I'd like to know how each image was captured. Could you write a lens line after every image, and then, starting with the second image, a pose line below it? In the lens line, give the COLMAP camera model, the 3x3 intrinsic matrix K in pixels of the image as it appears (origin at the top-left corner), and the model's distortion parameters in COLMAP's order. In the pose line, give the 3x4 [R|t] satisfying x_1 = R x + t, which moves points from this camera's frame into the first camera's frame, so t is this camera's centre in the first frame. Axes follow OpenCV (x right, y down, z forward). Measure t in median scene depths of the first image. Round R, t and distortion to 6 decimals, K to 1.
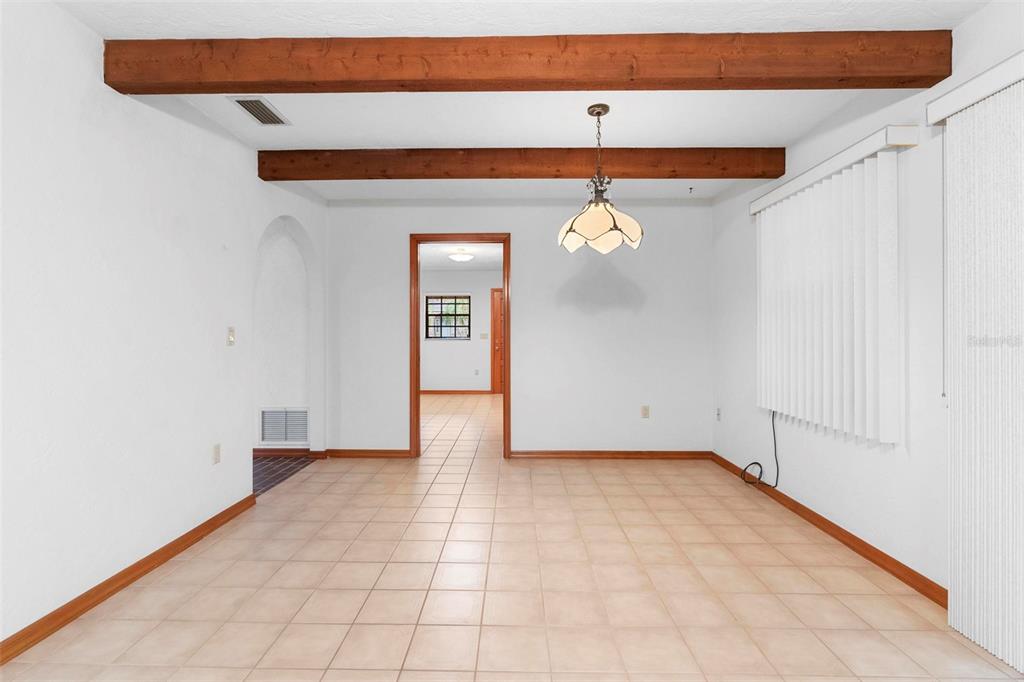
lens RADIAL K [[462.1, 0, 509.2], [0, 462.1, 340.1], [0, 0, 1]] dist [-0.016146, 0.002288]
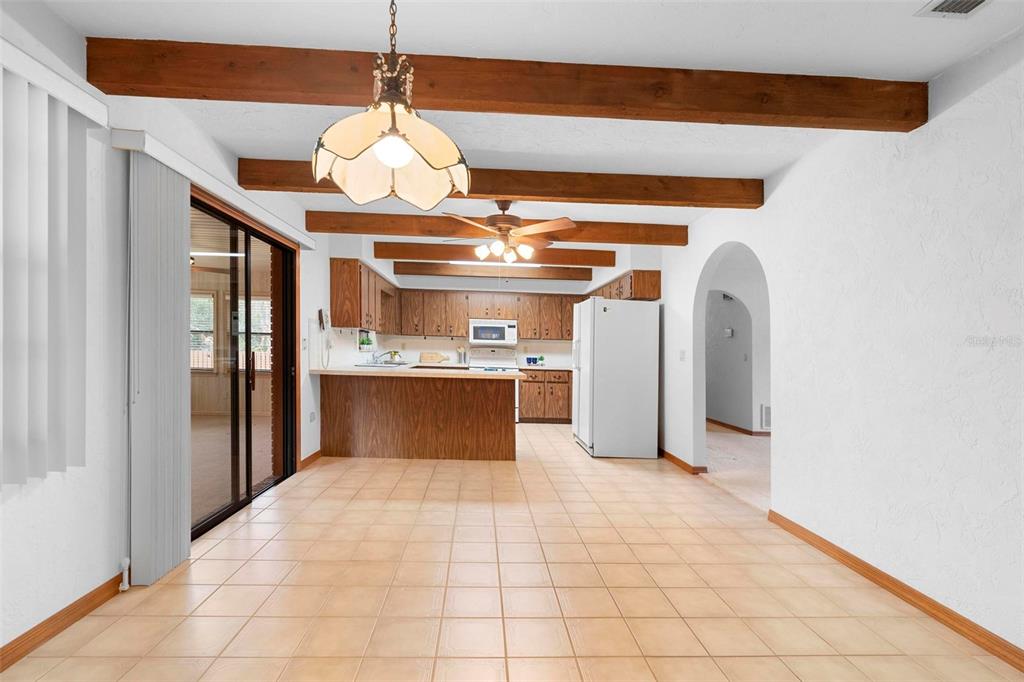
lens RADIAL K [[462.1, 0, 476.3], [0, 462.1, 357.8], [0, 0, 1]] dist [-0.016146, 0.002288]
pose [[-0.997207, -0.020303, -0.071878, 0.205675], [-0.021733, 0.999580, 0.019162, 0.000358], [0.071459, 0.020670, -0.997229, 1.983914]]
